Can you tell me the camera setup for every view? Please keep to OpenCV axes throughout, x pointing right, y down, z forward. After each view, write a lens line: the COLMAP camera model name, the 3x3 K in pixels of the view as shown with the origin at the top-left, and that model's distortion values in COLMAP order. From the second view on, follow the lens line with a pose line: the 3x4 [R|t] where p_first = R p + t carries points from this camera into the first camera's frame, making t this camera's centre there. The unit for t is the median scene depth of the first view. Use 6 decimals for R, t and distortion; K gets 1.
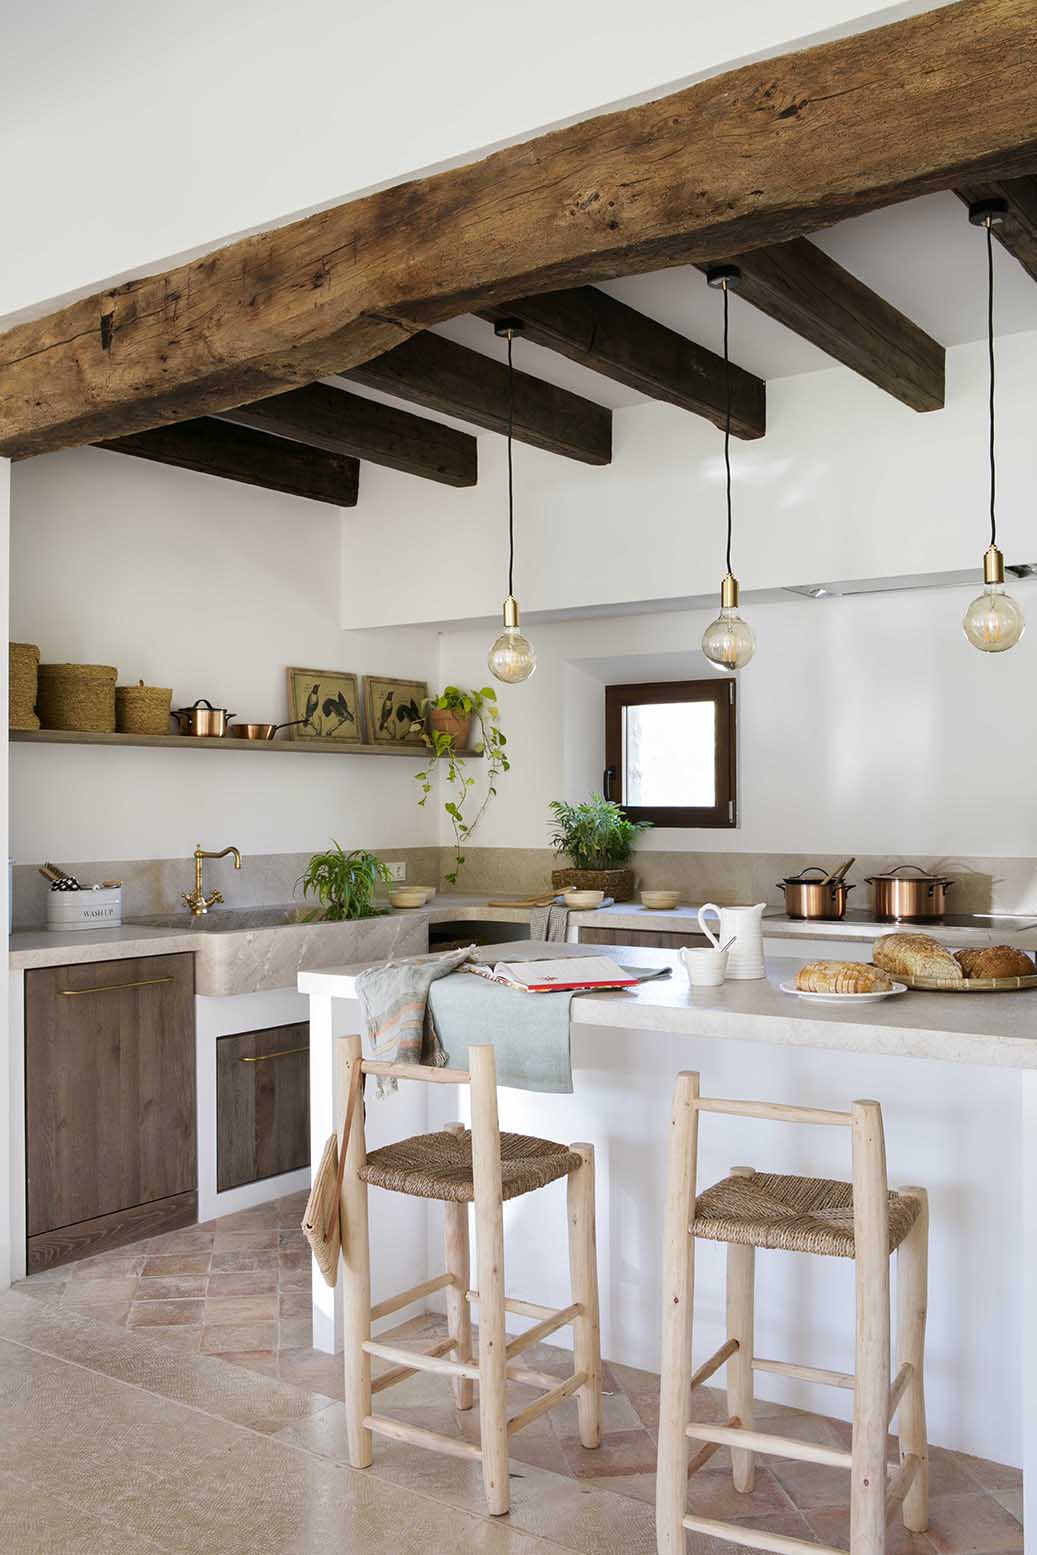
lens RADIAL K [[1389.8, 0, 518.5], [0, 1389.8, 777.5], [0, 0, 1]] dist [-0.038505, 0.007063]
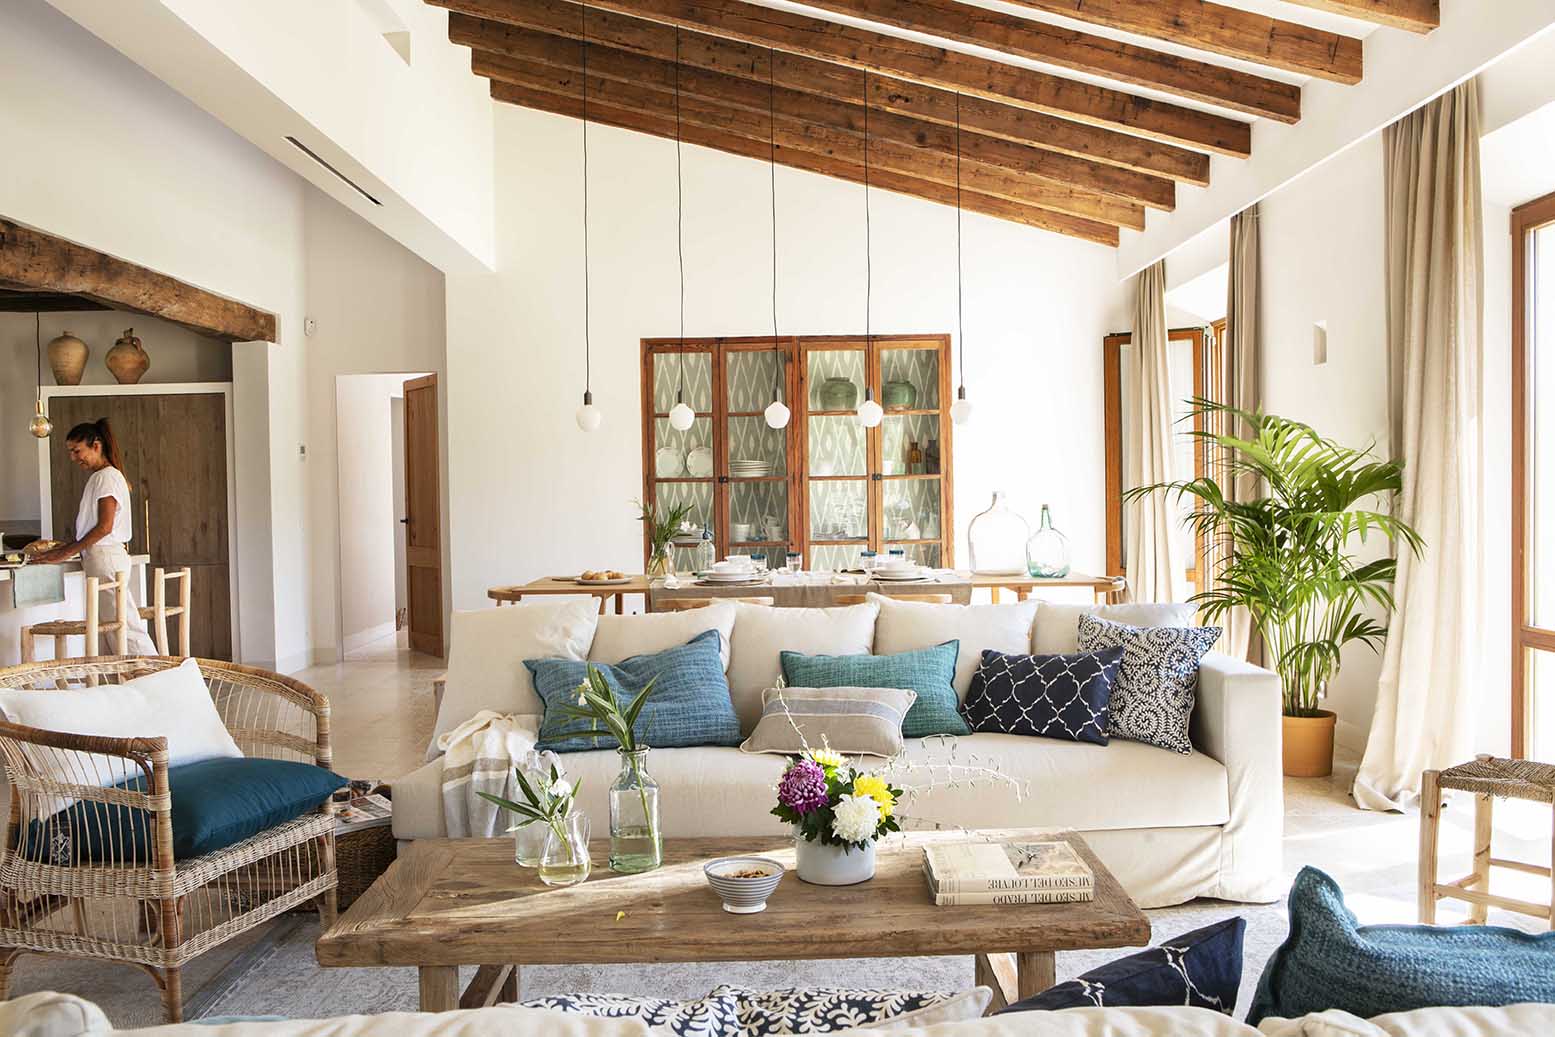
lens RADIAL K [[1264.3, 0, 777.5], [0, 1264.3, 518.5], [0, 0, 1]] dist [-0.005327, 0.003190]
pose [[-0.596143, -0.005956, 0.802856, -1.567637], [0.008246, 0.999874, 0.013540, 0.031494], [-0.802836, 0.014692, -0.596019, 0.791040]]
